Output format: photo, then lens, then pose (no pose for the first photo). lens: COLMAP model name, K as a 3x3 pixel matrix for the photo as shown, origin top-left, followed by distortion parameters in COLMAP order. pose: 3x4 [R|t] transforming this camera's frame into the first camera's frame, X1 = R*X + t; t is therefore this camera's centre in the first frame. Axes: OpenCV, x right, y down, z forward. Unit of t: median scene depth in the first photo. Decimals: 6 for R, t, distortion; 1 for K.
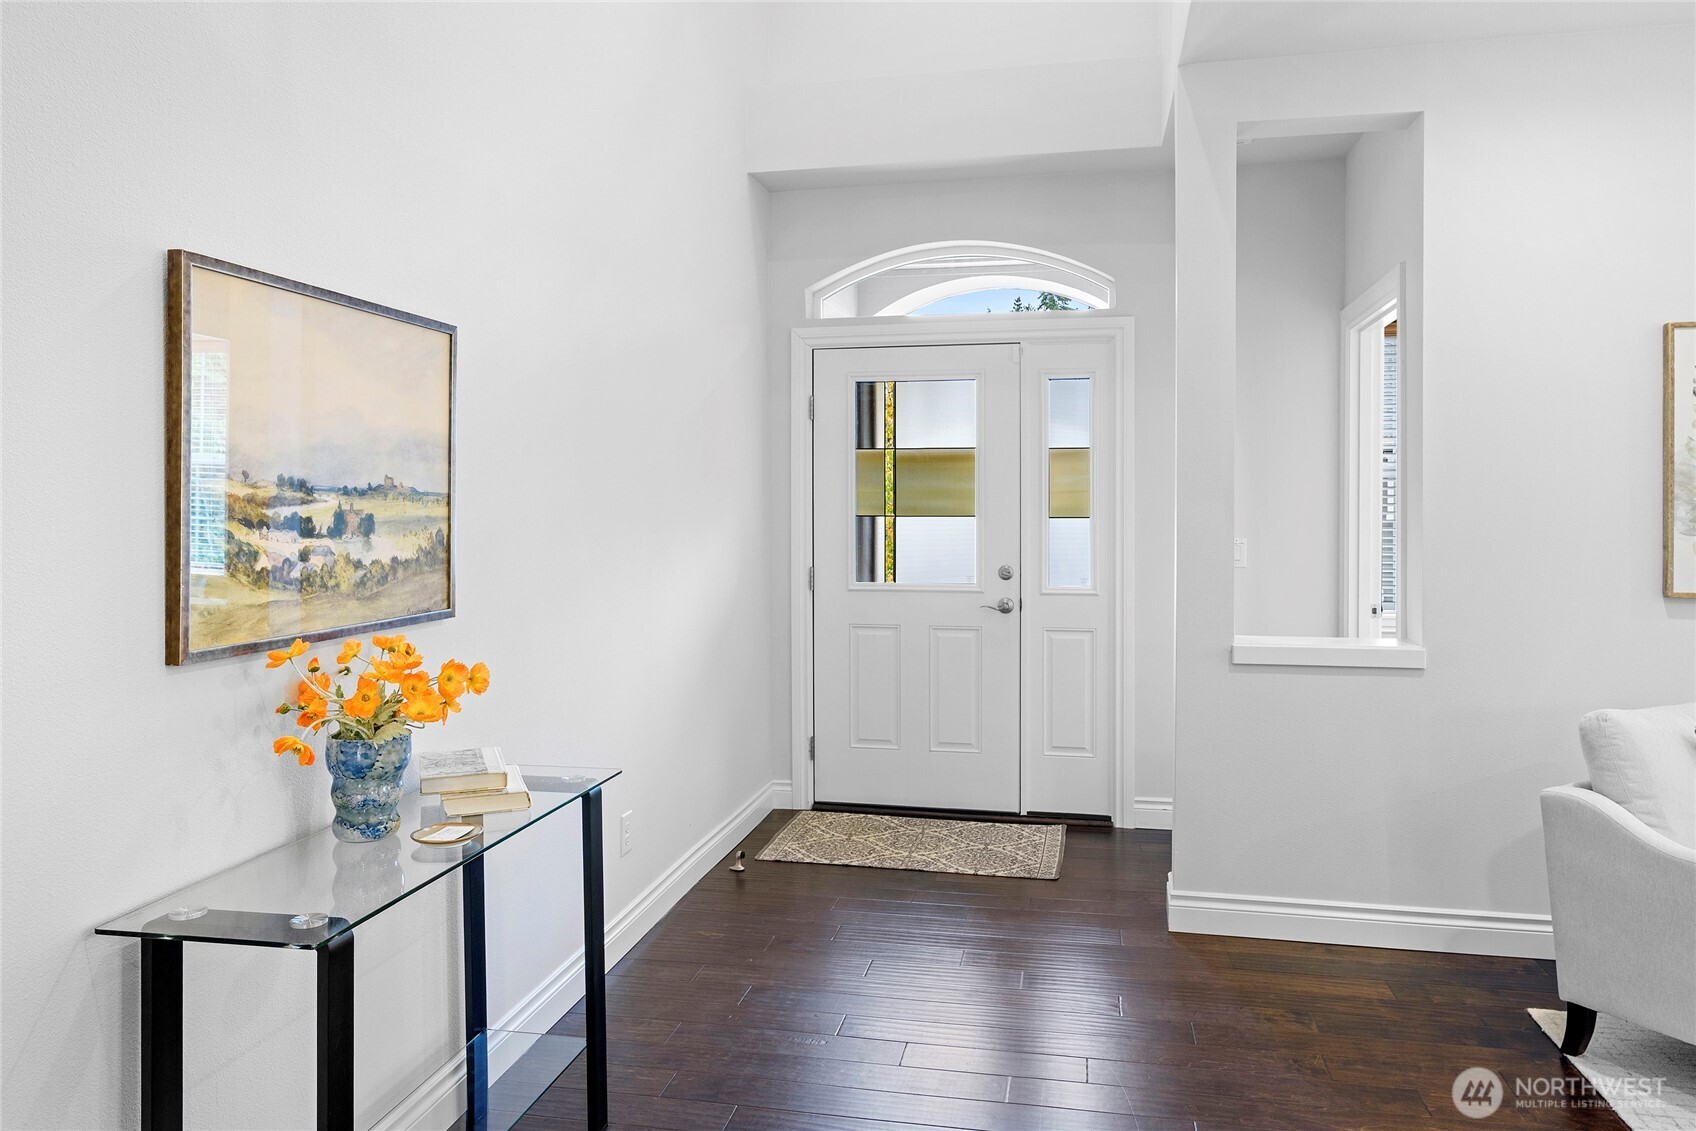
lens RADIAL K [[1176.4, 0, 854.1], [0, 1176.4, 506.5], [0, 0, 1]] dist [-0.000427, 0.000046]
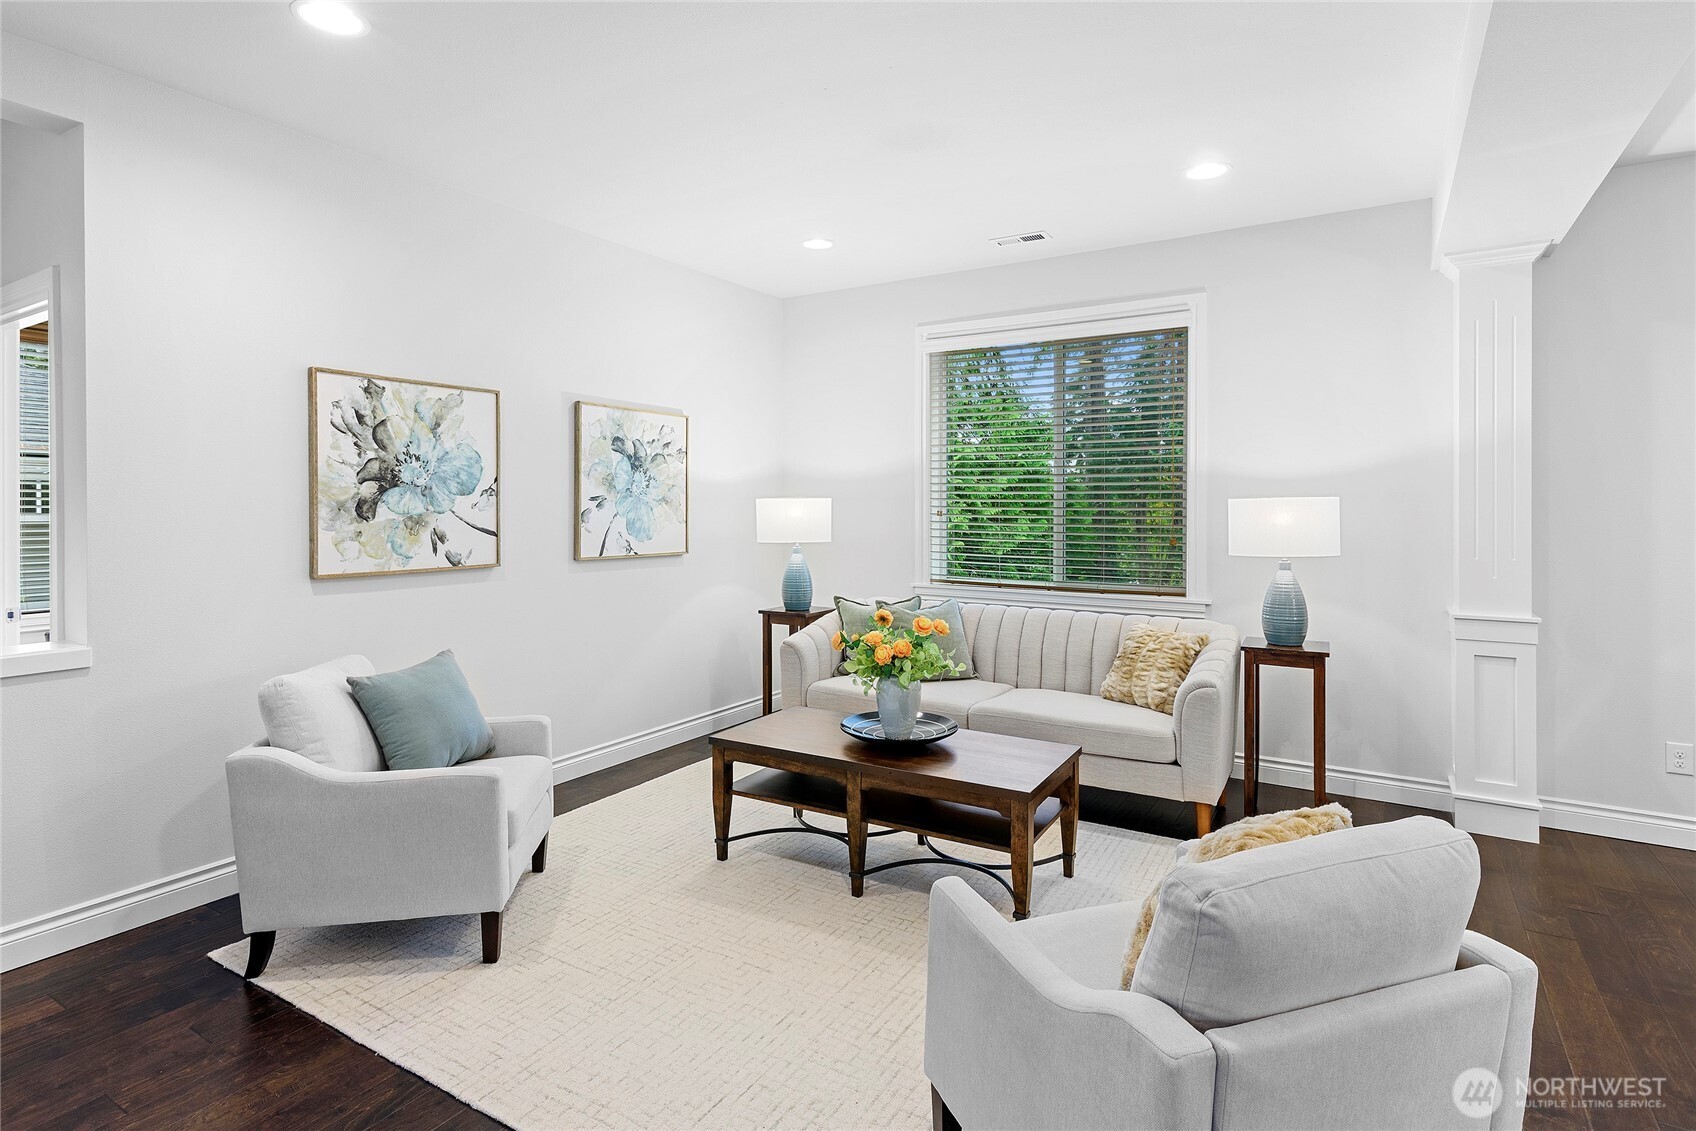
lens RADIAL K [[858.0, 0, 864.0], [0, 858.0, 510.0], [0, 0, 1]] dist [0.000905, -0.000662]
pose [[0.334632, 0.000566, 0.942349, 0.008240], [0.000243, 1.000000, -0.000687, 0.002555], [-0.942349, 0.000459, 0.334632, 0.133148]]
